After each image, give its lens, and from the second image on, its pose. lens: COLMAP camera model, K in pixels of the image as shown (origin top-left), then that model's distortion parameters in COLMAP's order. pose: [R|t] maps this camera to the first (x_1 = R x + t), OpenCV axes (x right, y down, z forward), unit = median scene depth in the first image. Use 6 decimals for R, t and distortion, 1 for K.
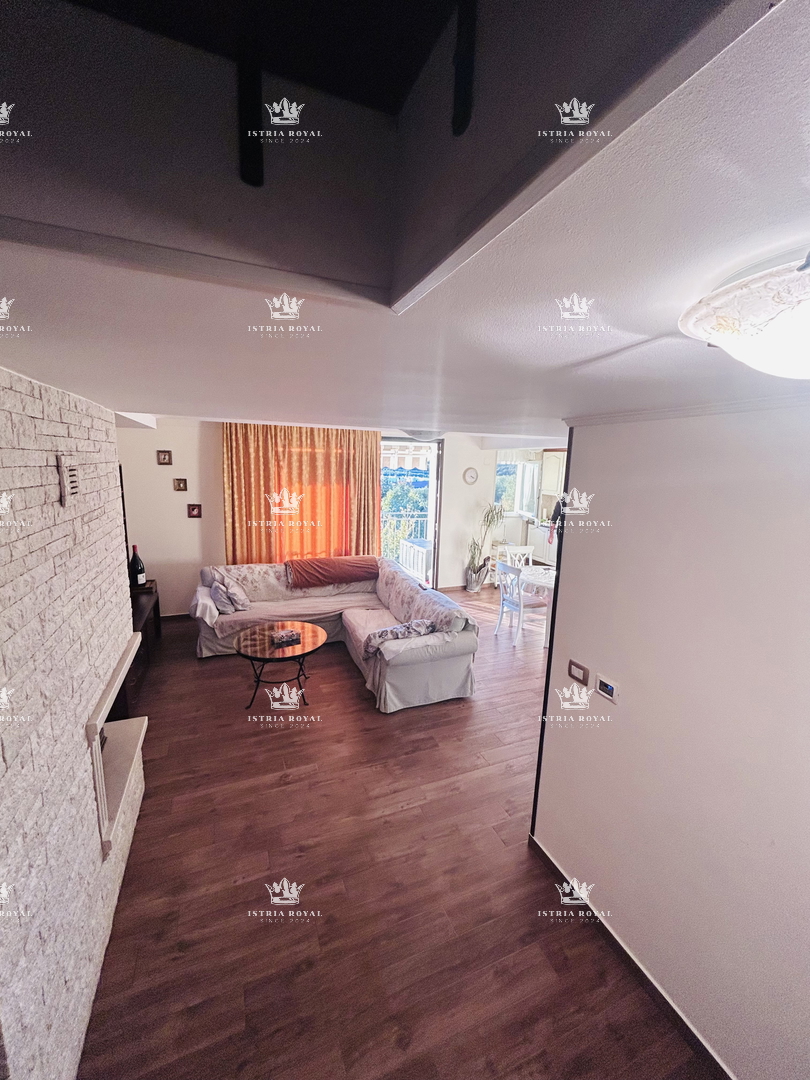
lens RADIAL K [[435.4, 0, 402.7], [0, 435.4, 543.9], [0, 0, 1]] dist [-0.001888, 0.001169]
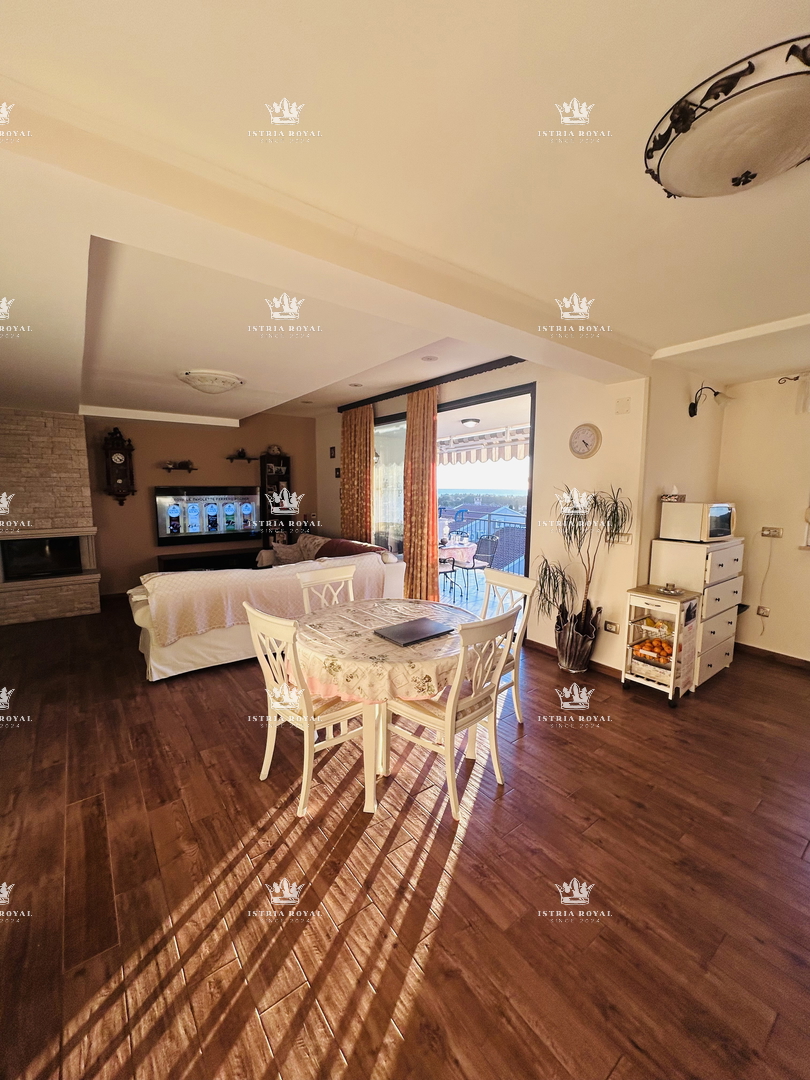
lens RADIAL K [[435.4, 0, 402.5], [0, 435.4, 538.8], [0, 0, 1]] dist [-0.001888, 0.001169]
pose [[0.250067, 0.089993, -0.964037, 0.810044], [-0.178325, 0.982919, 0.045499, -0.038544], [0.951665, 0.160534, 0.261843, 0.905947]]
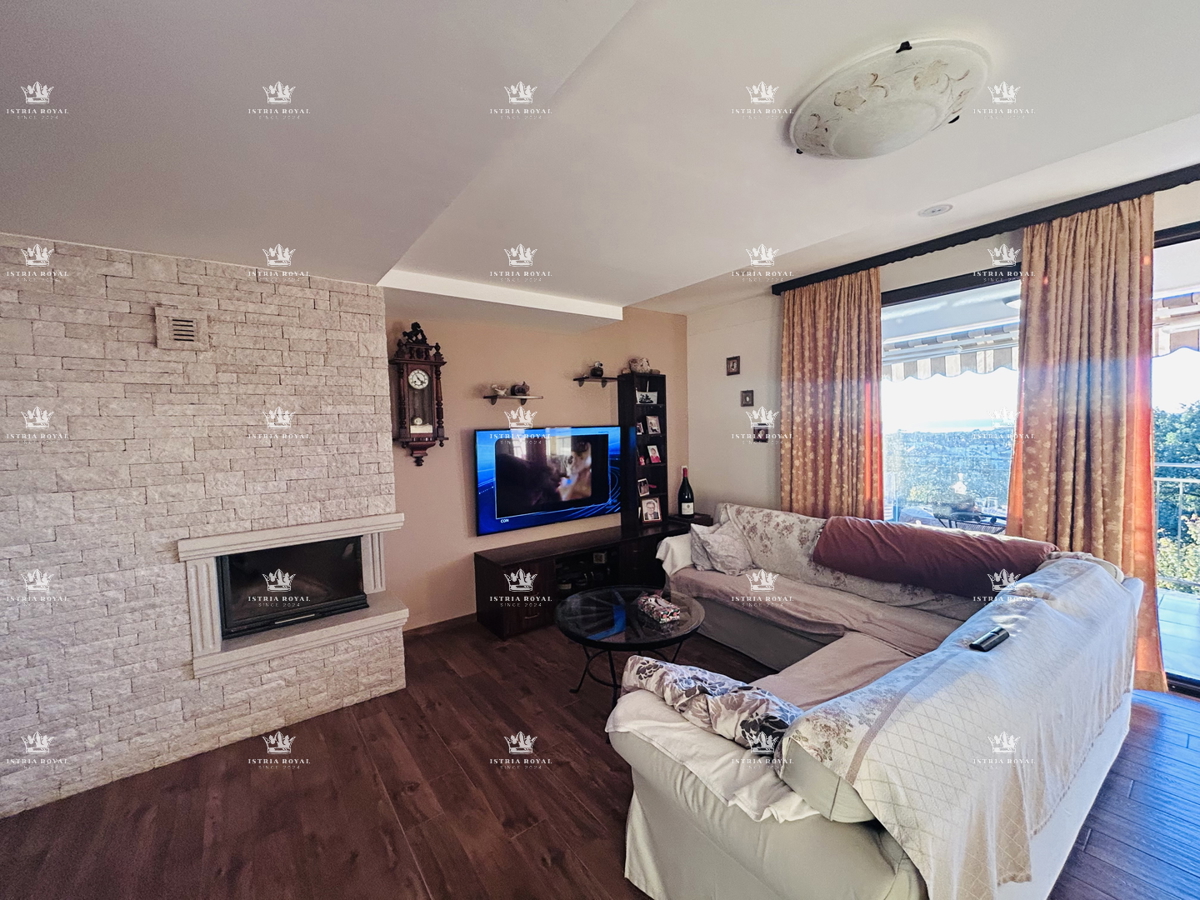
lens RADIAL K [[483.8, 0, 599.3], [0, 483.8, 453.2], [0, 0, 1]] dist [-0.001888, 0.001169]
pose [[0.250463, 0.017809, -0.967962, 0.262601], [-0.146512, 0.989012, -0.019714, 0.015652], [0.956976, 0.146756, 0.250320, 0.567108]]
